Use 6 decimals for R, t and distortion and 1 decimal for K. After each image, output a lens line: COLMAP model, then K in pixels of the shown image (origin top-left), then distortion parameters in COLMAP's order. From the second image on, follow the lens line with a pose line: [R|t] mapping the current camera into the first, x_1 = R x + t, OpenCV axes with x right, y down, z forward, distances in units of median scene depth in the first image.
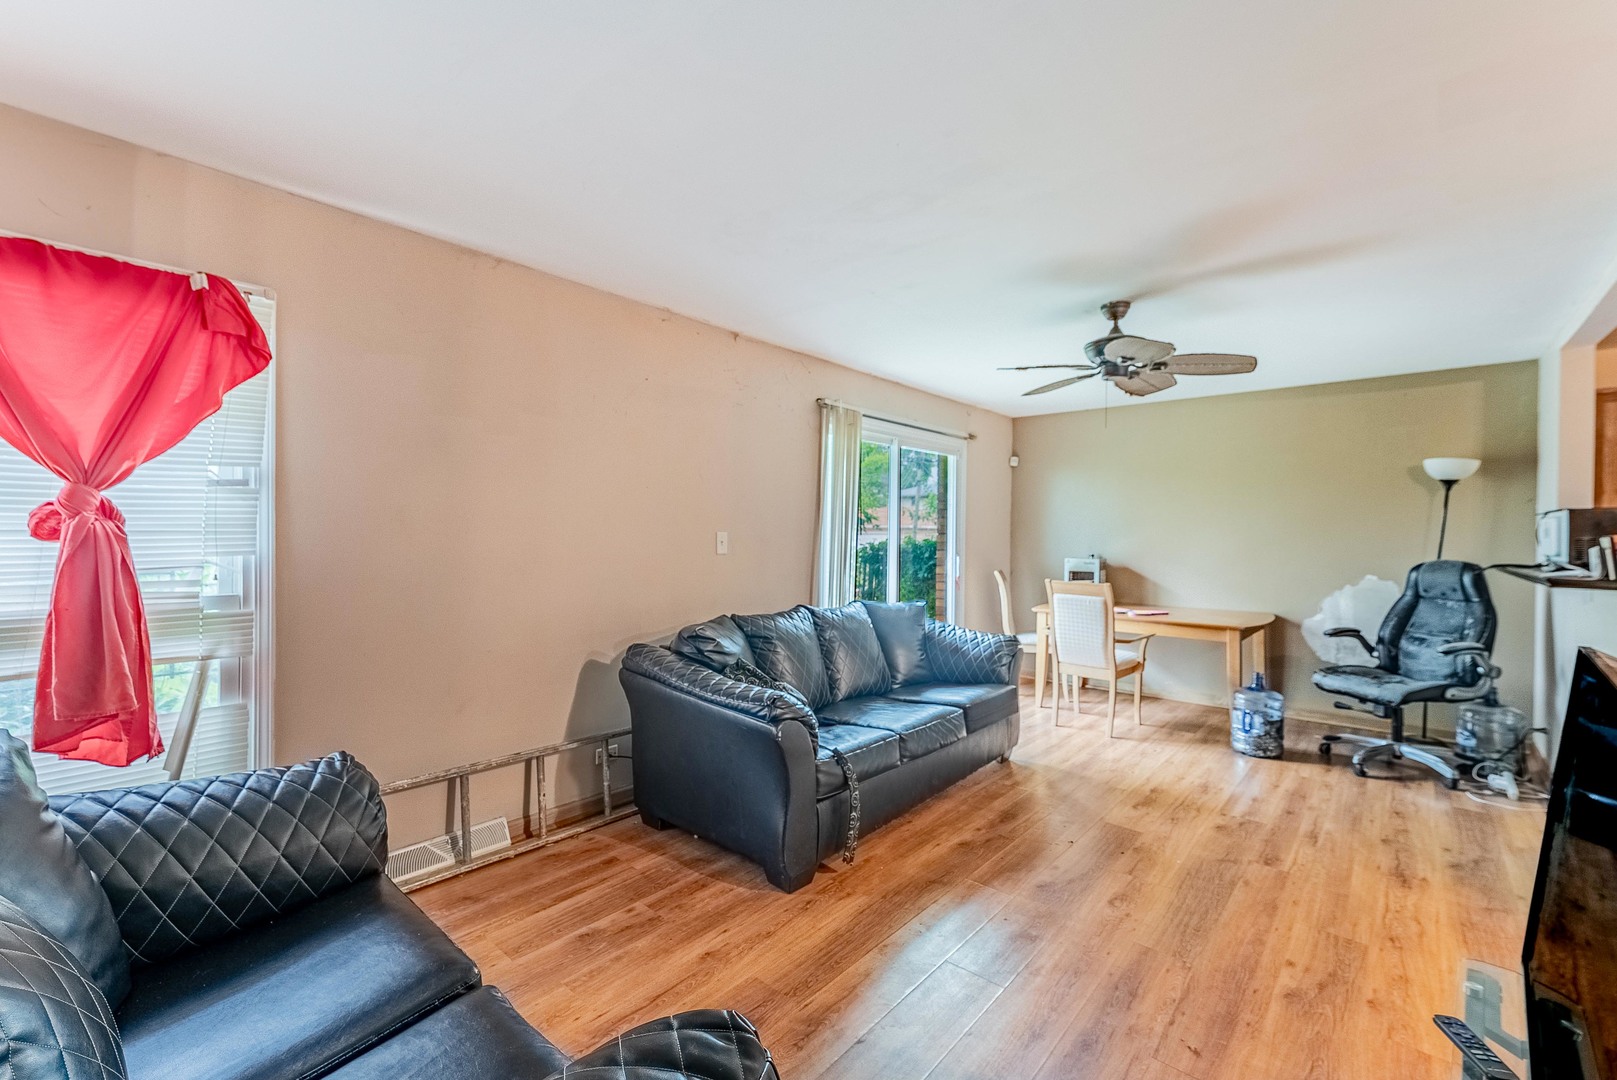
lens RADIAL K [[669.1, 0, 805.0], [0, 669.1, 535.3], [0, 0, 1]] dist [0.001277, 0.000563]
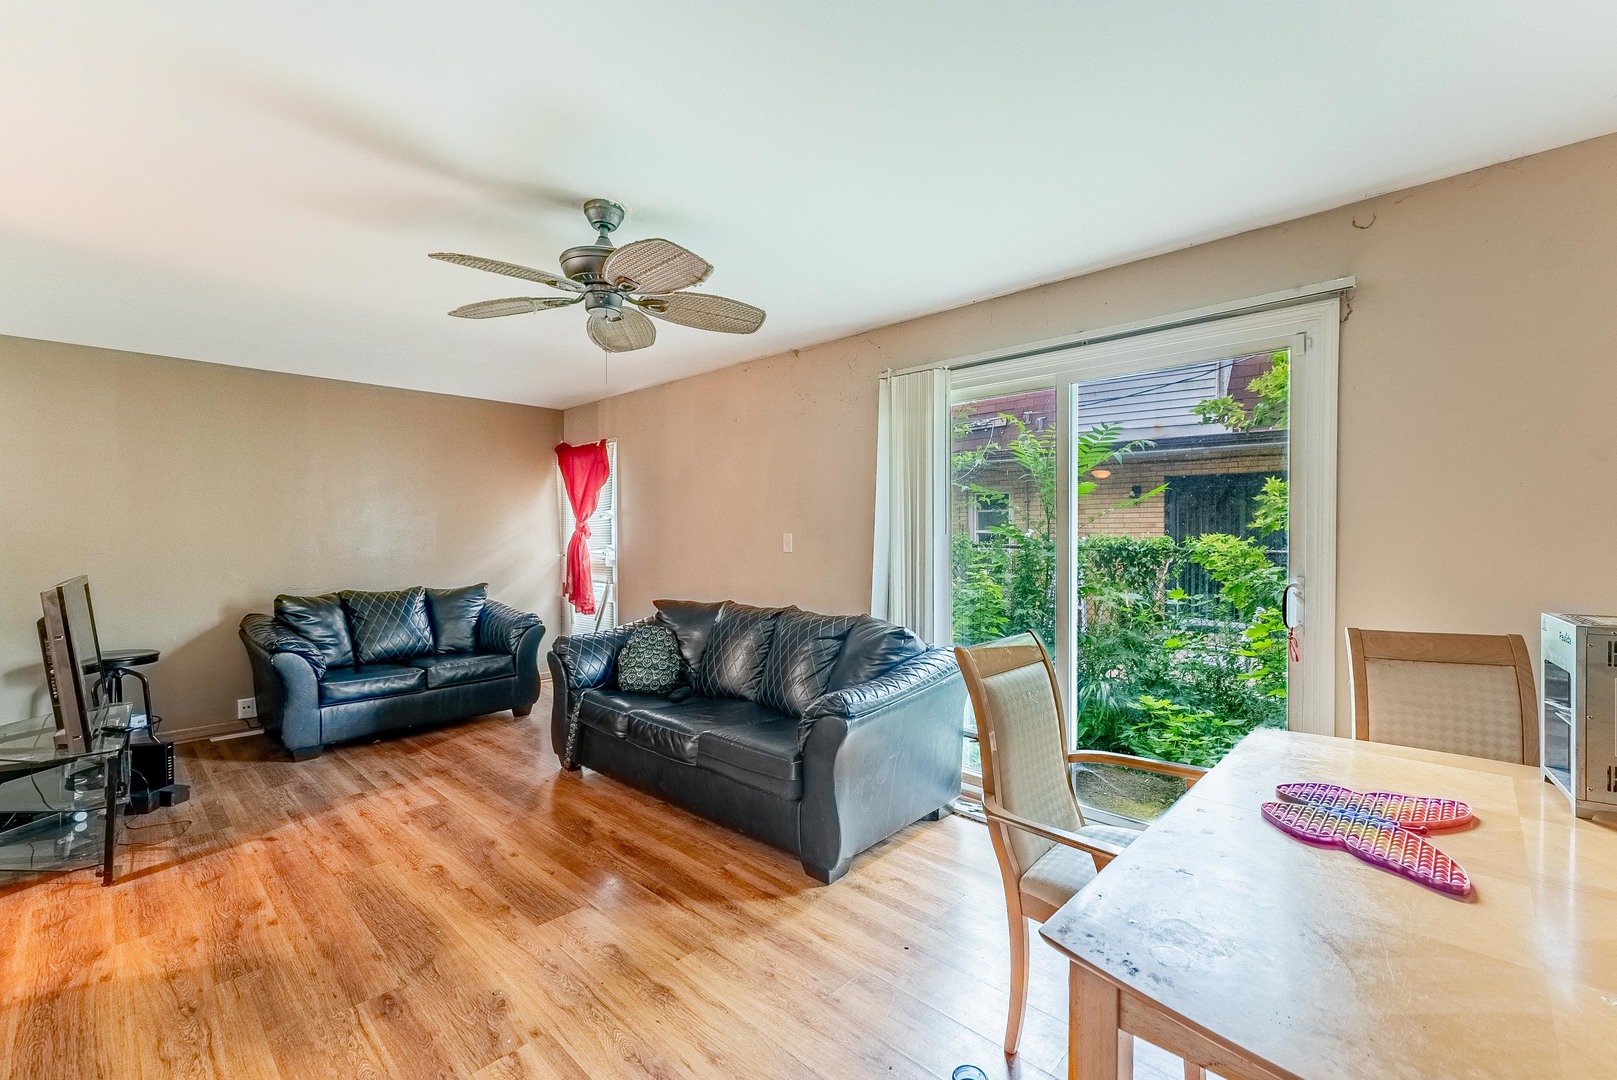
lens RADIAL K [[669.1, 0, 805.0], [0, 669.1, 543.2], [0, 0, 1]] dist [0.001277, 0.000563]
pose [[-0.019514, 0.005976, -0.999792, 1.465916], [0.000364, 0.999982, 0.005970, 0.007741], [0.999810, -0.000247, -0.019516, 1.540391]]
